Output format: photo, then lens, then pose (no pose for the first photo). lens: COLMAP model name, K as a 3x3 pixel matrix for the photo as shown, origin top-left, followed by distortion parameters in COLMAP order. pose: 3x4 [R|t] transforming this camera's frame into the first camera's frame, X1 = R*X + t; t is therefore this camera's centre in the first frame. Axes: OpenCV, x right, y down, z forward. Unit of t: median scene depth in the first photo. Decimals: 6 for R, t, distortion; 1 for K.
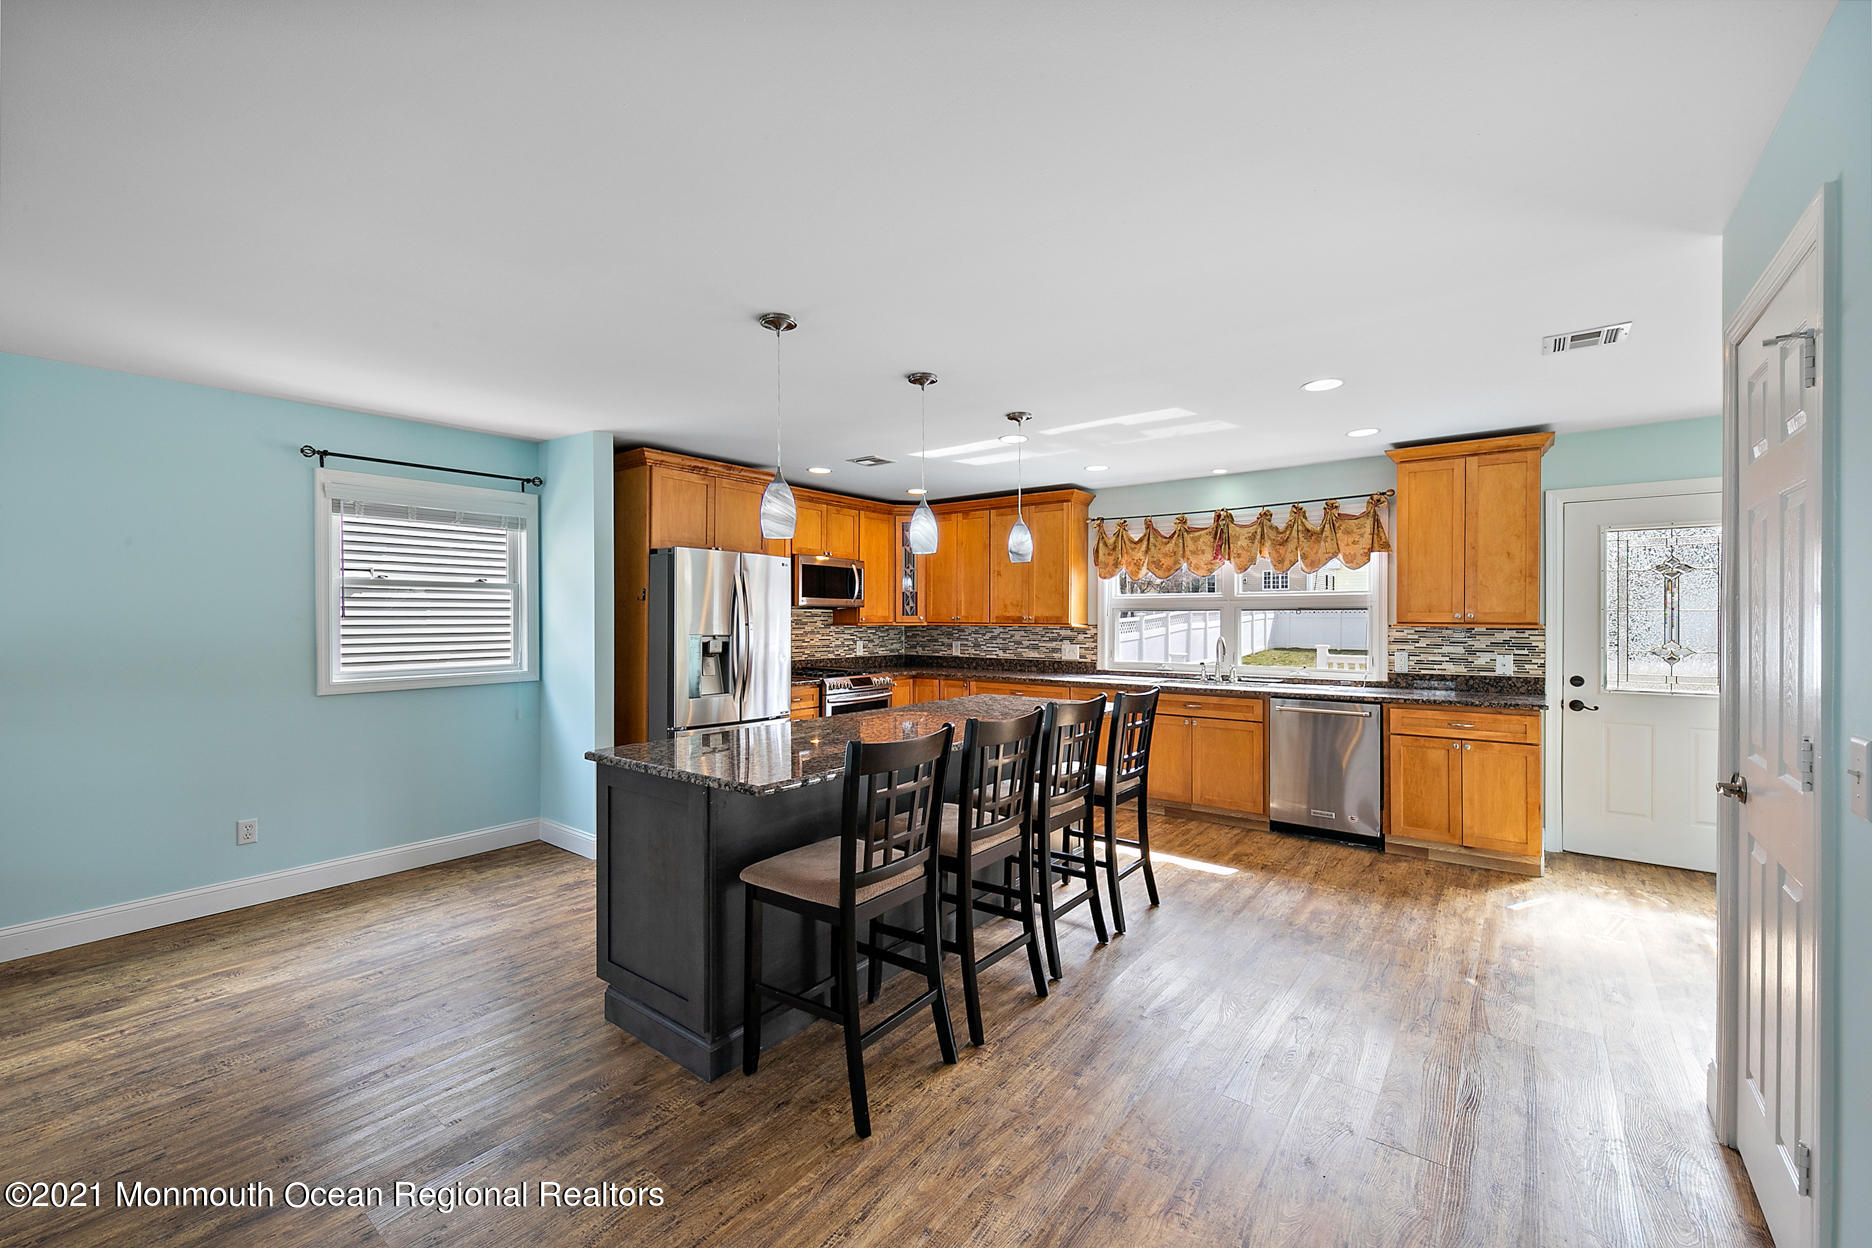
lens RADIAL K [[759.2, 0, 929.8], [0, 759.2, 617.5], [0, 0, 1]] dist [0.001819, 0.000189]
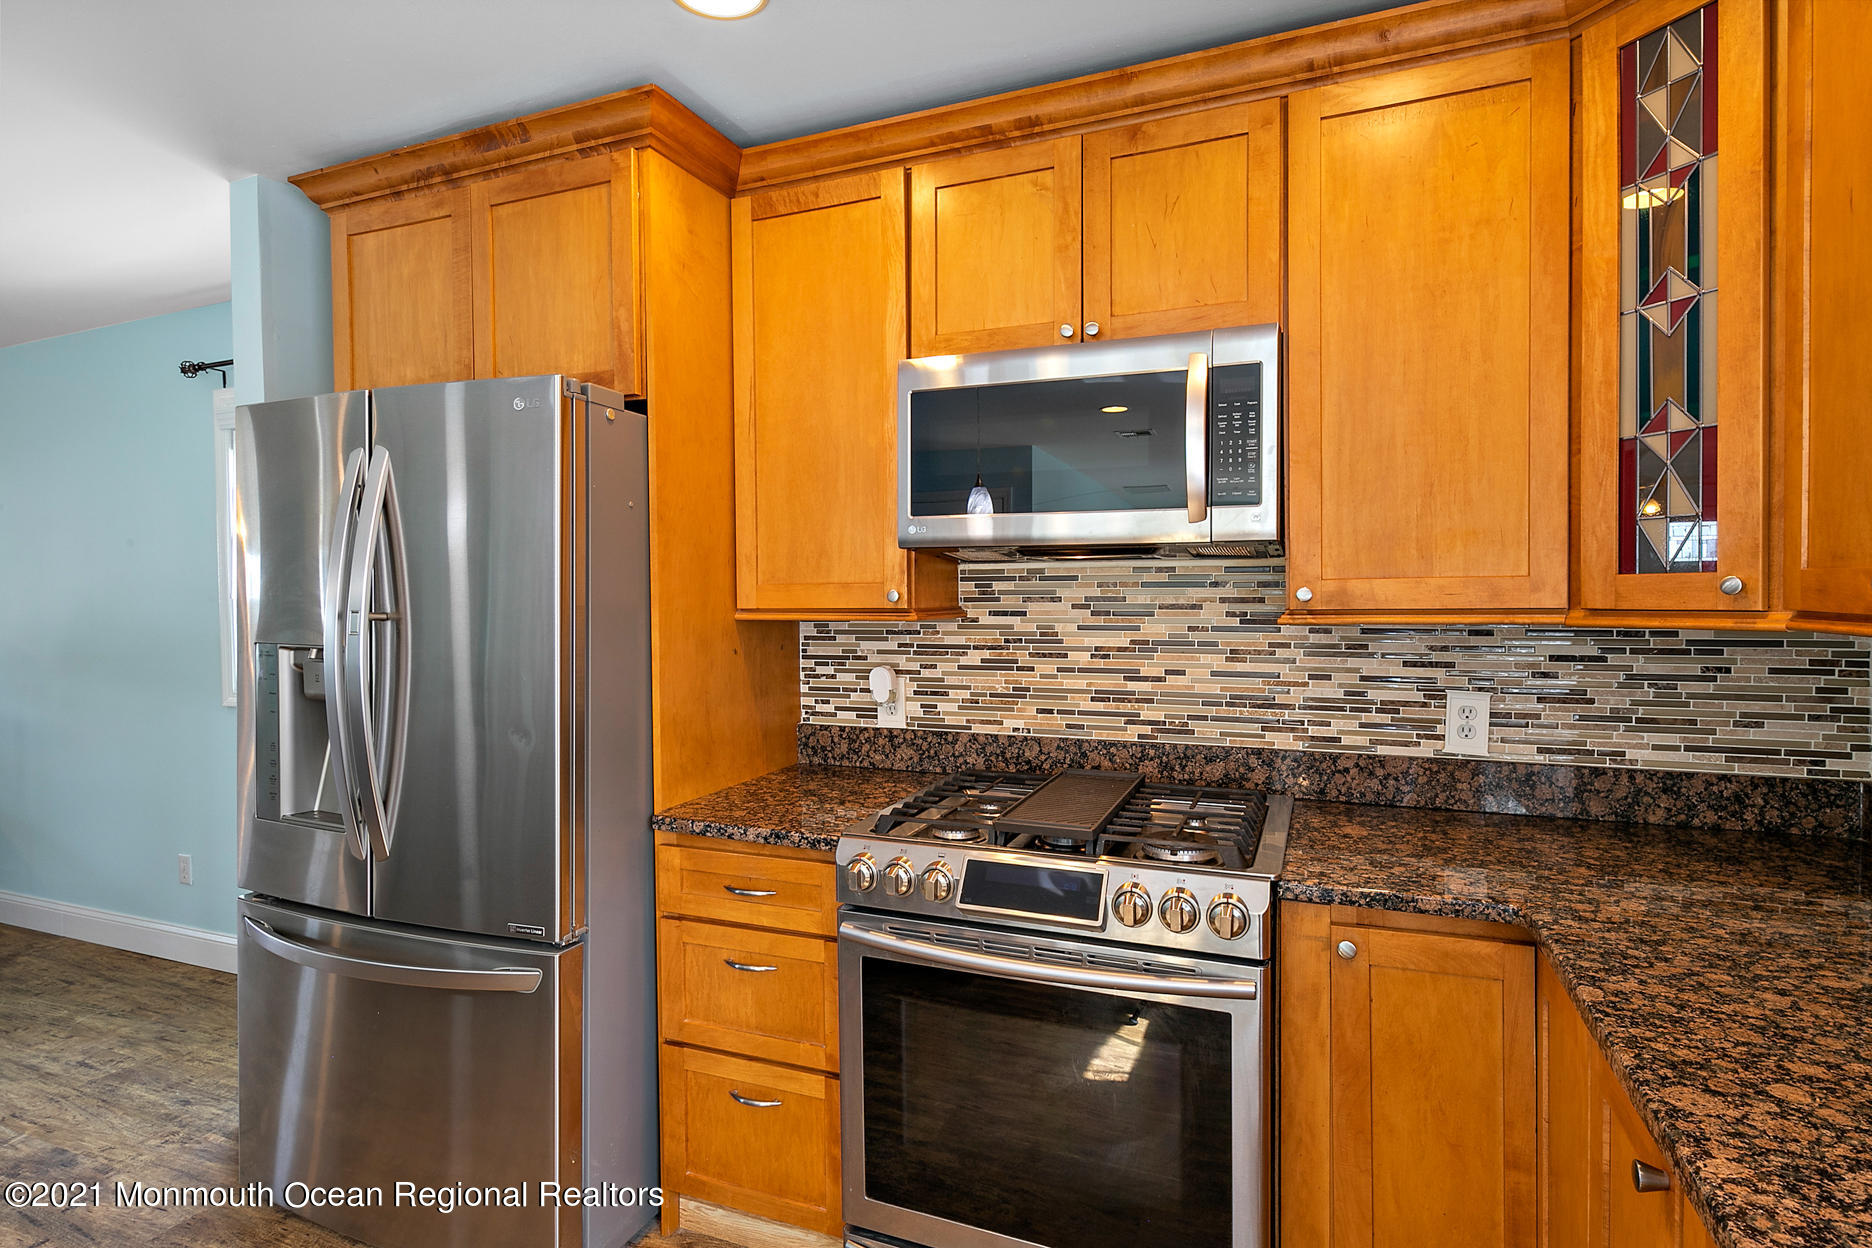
lens RADIAL K [[948.4, 0, 936.0], [0, 948.4, 624.0], [0, 0, 1]] dist [0.000996, -0.000700]
pose [[0.271001, 0.025863, -0.962232, 0.192967], [0.007795, 0.999547, 0.029061, 0.002468], [0.962548, -0.015376, 0.270677, 1.101617]]
